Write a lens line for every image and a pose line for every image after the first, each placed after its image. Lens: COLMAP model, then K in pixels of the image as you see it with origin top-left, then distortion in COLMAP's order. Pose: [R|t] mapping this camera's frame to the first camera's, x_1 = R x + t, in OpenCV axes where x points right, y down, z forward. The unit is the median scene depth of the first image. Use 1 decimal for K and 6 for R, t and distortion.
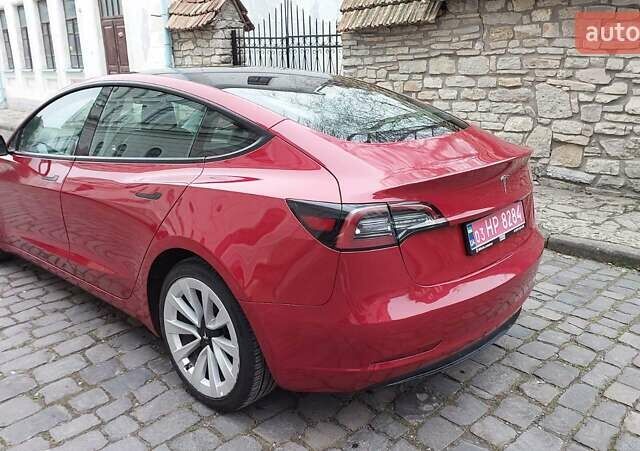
lens RADIAL K [[535.9, 0, 315.2], [0, 535.9, 221.7], [0, 0, 1]] dist [0.083151, -0.101183]
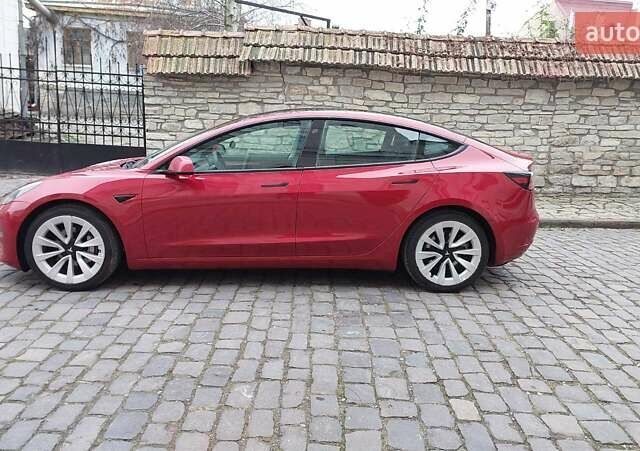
lens RADIAL K [[535.9, 0, 319.3], [0, 535.9, 230.8], [0, 0, 1]] dist [0.083151, -0.101183]
pose [[0.696748, -0.114882, 0.708056, -0.597899], [0.155450, 0.987817, 0.007306, 0.017445], [-0.700269, 0.104977, 0.706118, -0.004306]]
